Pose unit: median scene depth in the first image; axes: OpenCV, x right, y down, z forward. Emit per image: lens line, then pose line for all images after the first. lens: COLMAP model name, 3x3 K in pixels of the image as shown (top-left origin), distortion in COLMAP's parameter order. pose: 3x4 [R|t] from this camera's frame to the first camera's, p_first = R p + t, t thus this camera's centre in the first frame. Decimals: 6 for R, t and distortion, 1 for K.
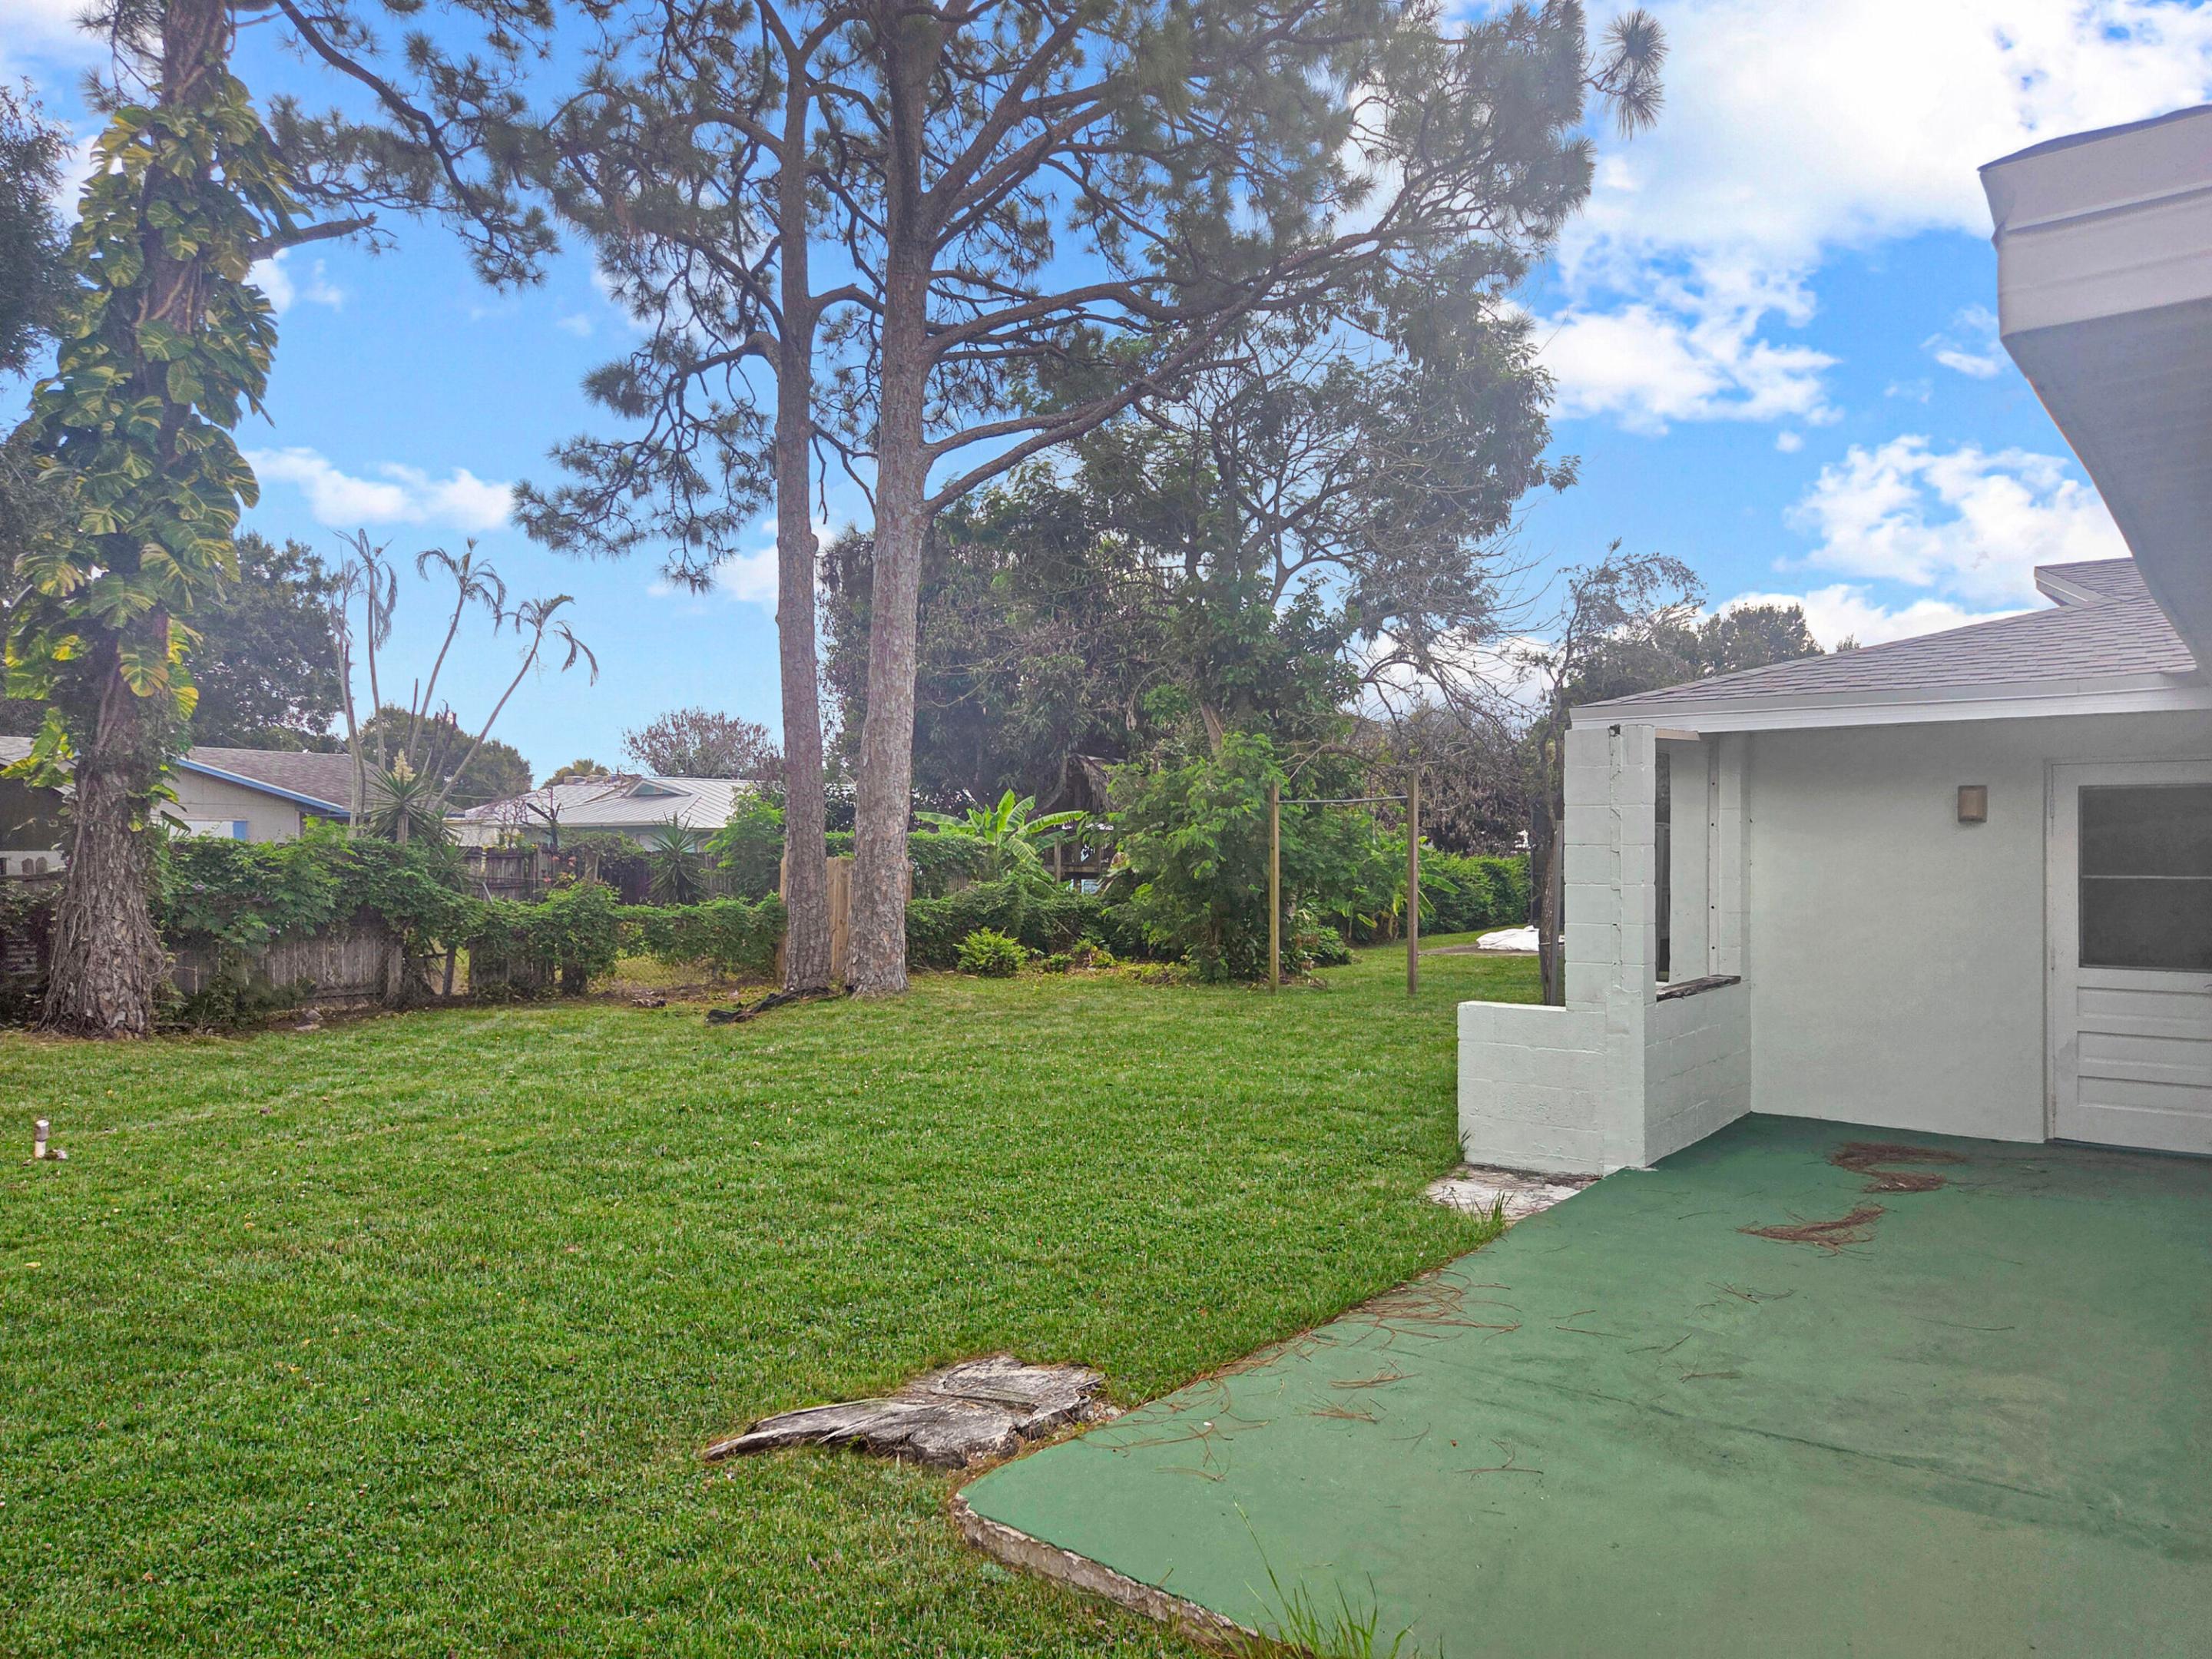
lens RADIAL K [[1426.3, 0, 1106.0], [0, 1426.3, 829.5], [0, 0, 1]] dist [0.001567, 0.000508]
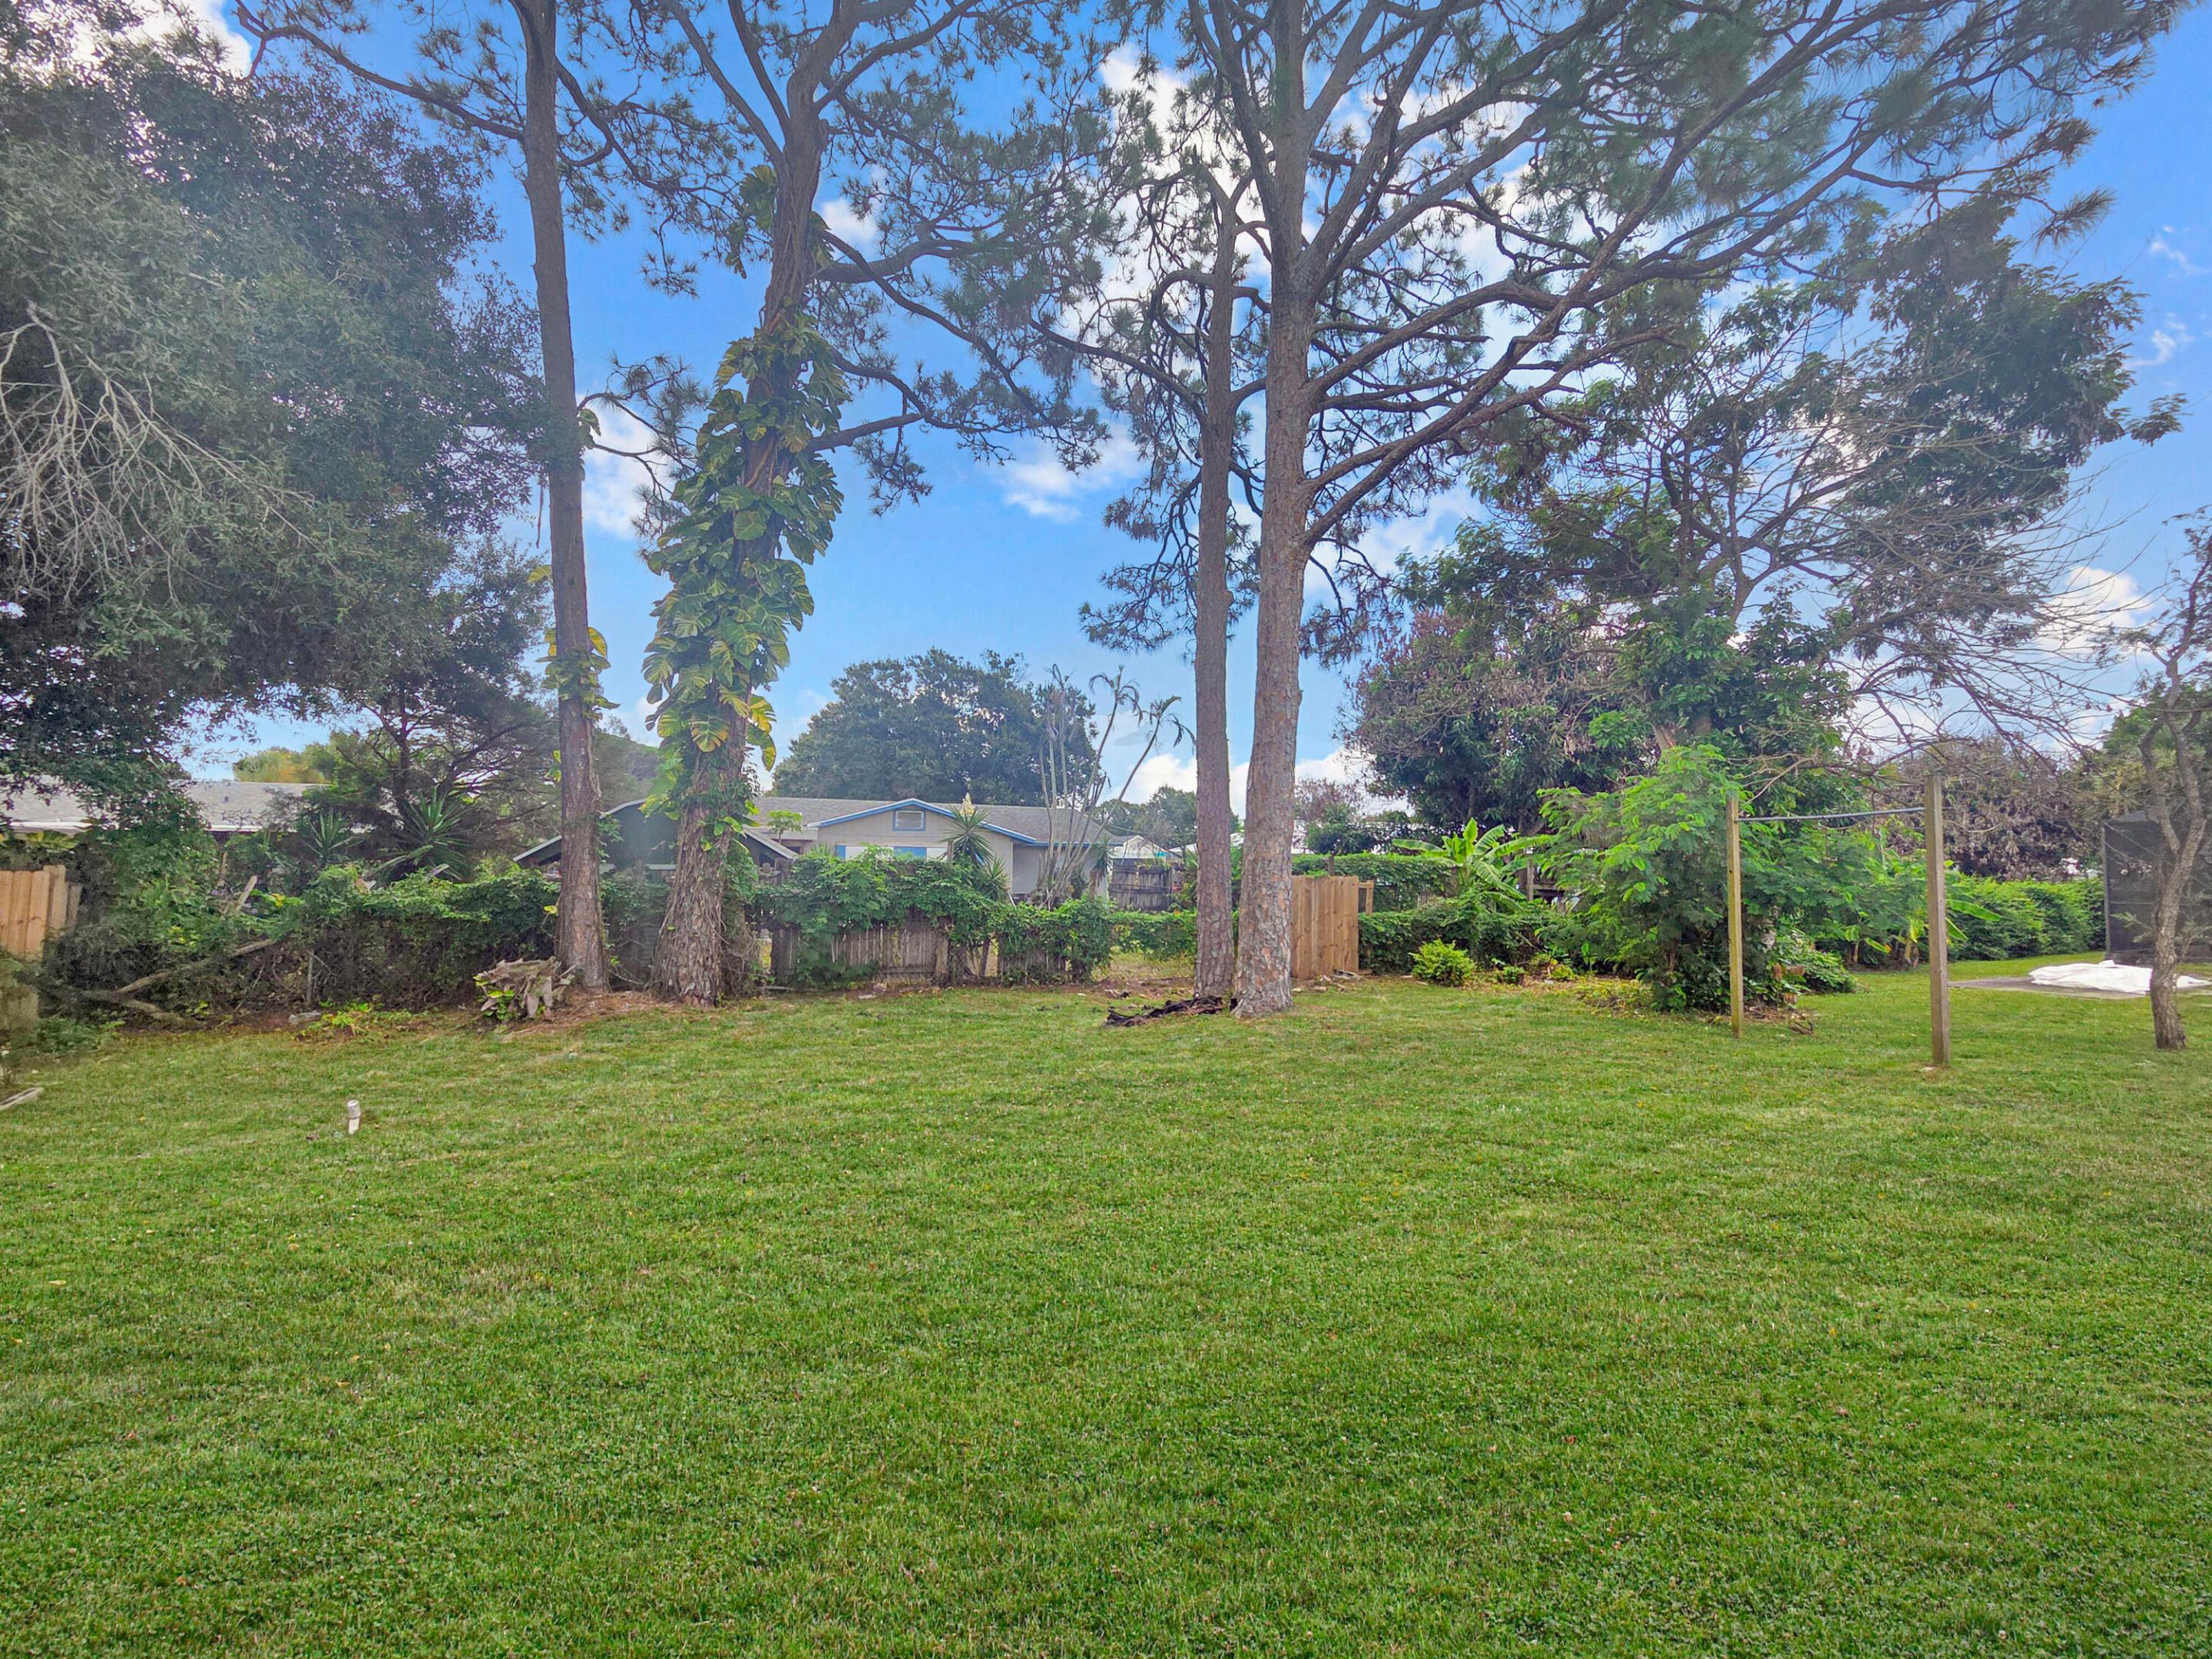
lens RADIAL K [[917.2, 0, 1109.6], [0, 917.2, 807.8], [0, 0, 1]] dist [-0.001221, 0.002721]
pose [[0.868608, -0.024901, -0.494873, 0.051257], [-0.001315, 0.998617, -0.052556, 0.003442], [0.495497, 0.046302, 0.867374, 0.241521]]
